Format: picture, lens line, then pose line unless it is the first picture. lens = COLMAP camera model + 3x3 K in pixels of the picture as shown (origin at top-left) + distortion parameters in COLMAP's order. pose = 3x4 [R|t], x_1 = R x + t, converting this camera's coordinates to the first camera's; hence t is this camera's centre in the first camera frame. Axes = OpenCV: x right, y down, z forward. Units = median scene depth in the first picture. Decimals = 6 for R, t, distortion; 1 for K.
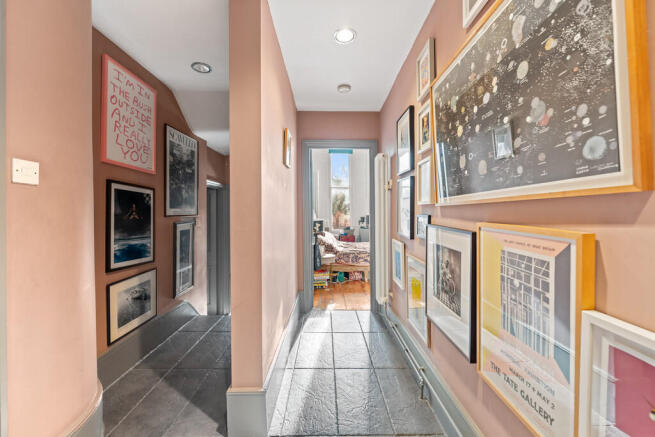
lens RADIAL K [[269.4, 0, 327.5], [0, 269.4, 218.5], [0, 0, 1]] dist [-0.000274, 0.000015]
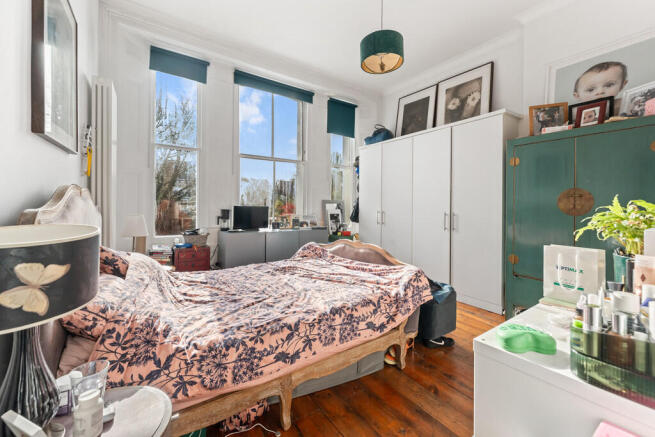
lens RADIAL K [[263.0, 0, 327.6], [0, 263.0, 205.1], [0, 0, 1]] dist [0.000146, 0.000002]
pose [[0.831276, -0.000739, 0.555859, 0.012226], [0.001460, 0.999999, -0.000854, -0.013591], [-0.555857, 0.001521, 0.831276, 0.475294]]
